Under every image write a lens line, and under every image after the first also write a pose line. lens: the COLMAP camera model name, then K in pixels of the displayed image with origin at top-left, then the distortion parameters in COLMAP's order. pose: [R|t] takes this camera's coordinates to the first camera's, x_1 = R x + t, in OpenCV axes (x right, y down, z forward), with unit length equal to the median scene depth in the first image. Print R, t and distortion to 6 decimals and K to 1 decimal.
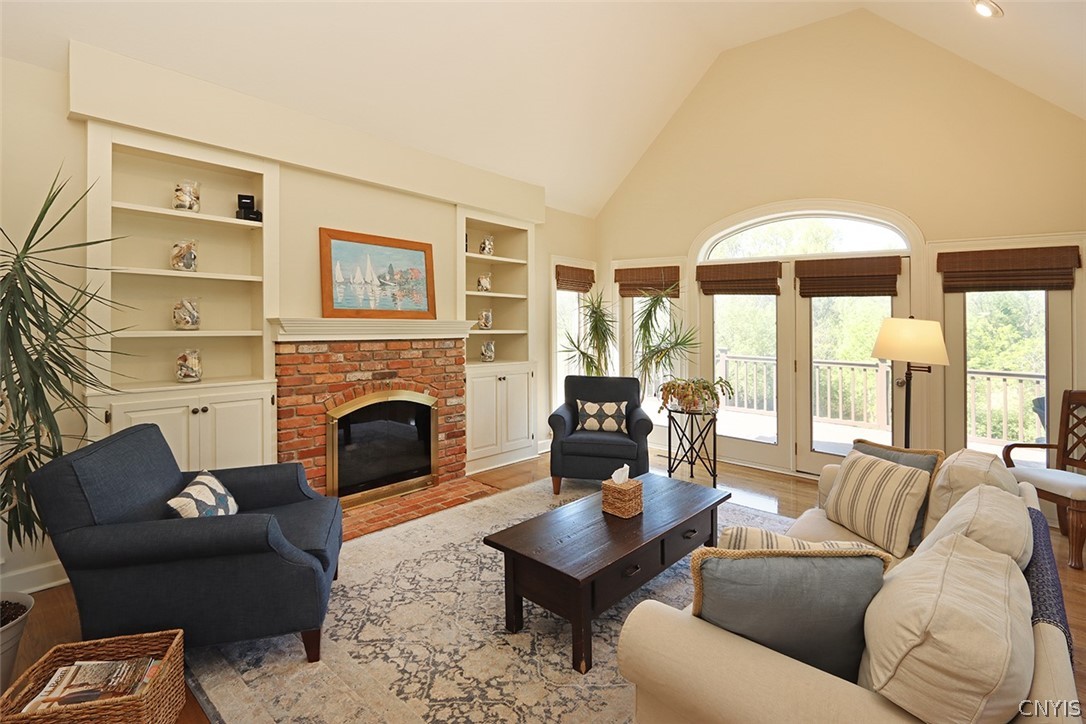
lens RADIAL K [[527.2, 0, 522.8], [0, 527.2, 310.8], [0, 0, 1]] dist [-0.014587, 0.000113]
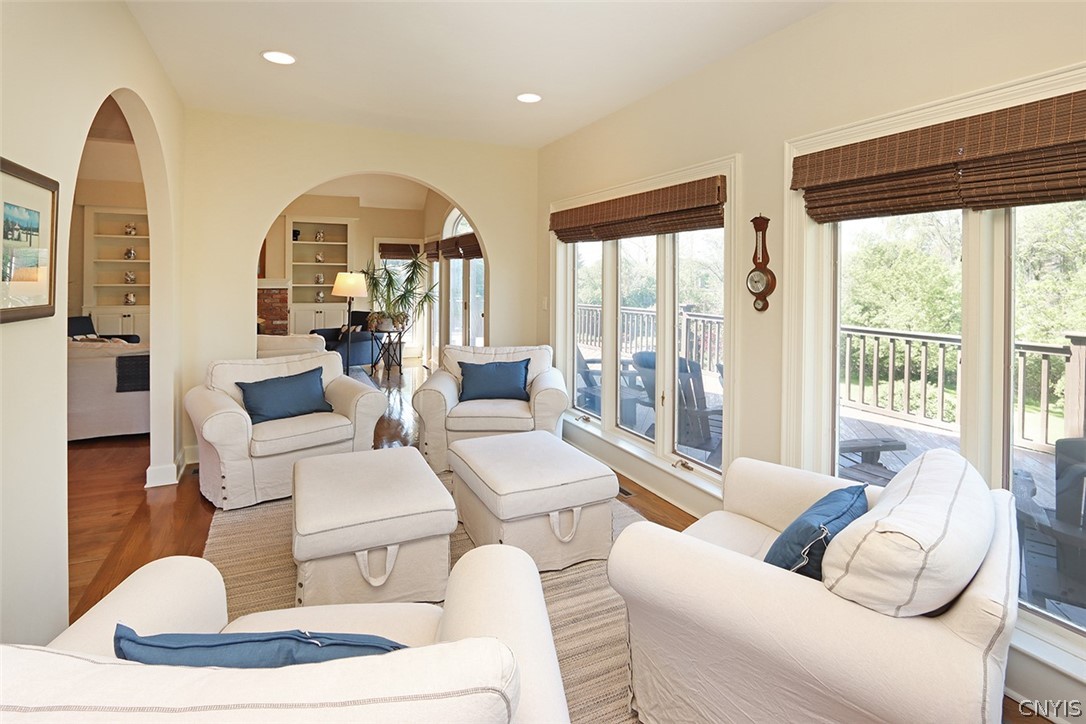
lens RADIAL K [[527.2, 0, 544.1], [0, 527.2, 271.3], [0, 0, 1]] dist [-0.014587, 0.000113]
pose [[0.926431, -0.002211, -0.376458, 1.657148], [0.007007, 0.999911, 0.011373, -0.027252], [0.376400, -0.013174, 0.926364, -0.421238]]
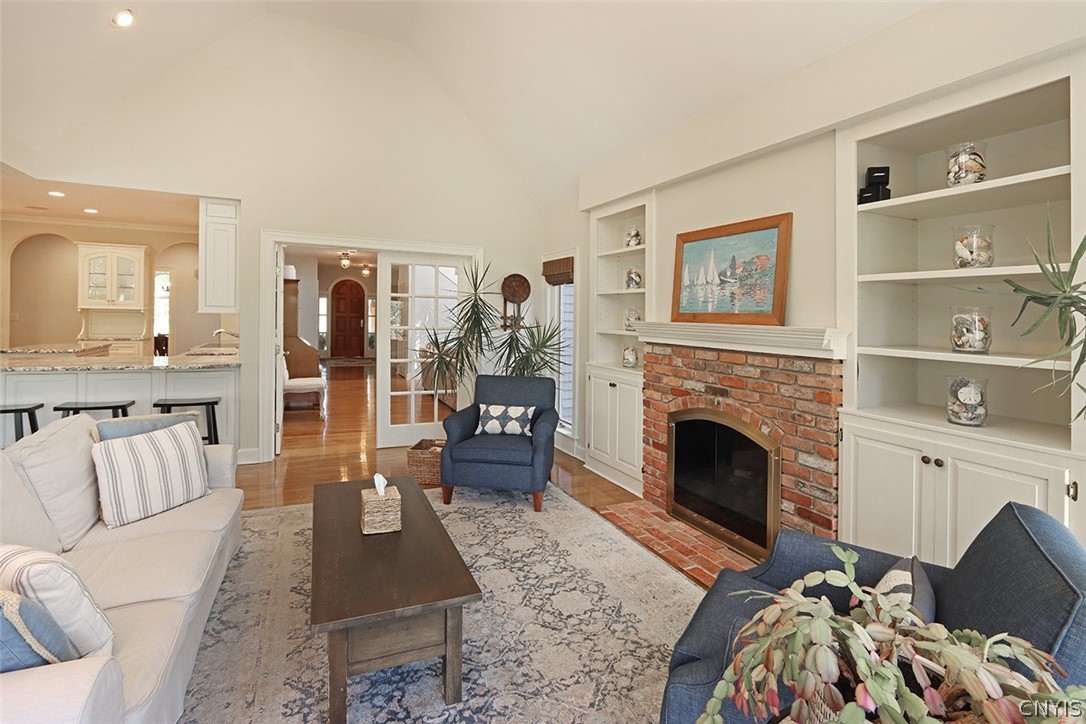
lens RADIAL K [[527.2, 0, 547.0], [0, 527.2, 324.4], [0, 0, 1]] dist [-0.014587, 0.000113]
pose [[-0.394787, -0.000762, -0.918772, 0.628309], [-0.003988, 0.999992, 0.000884, 0.017040], [0.918764, 0.004013, -0.394786, 1.104454]]
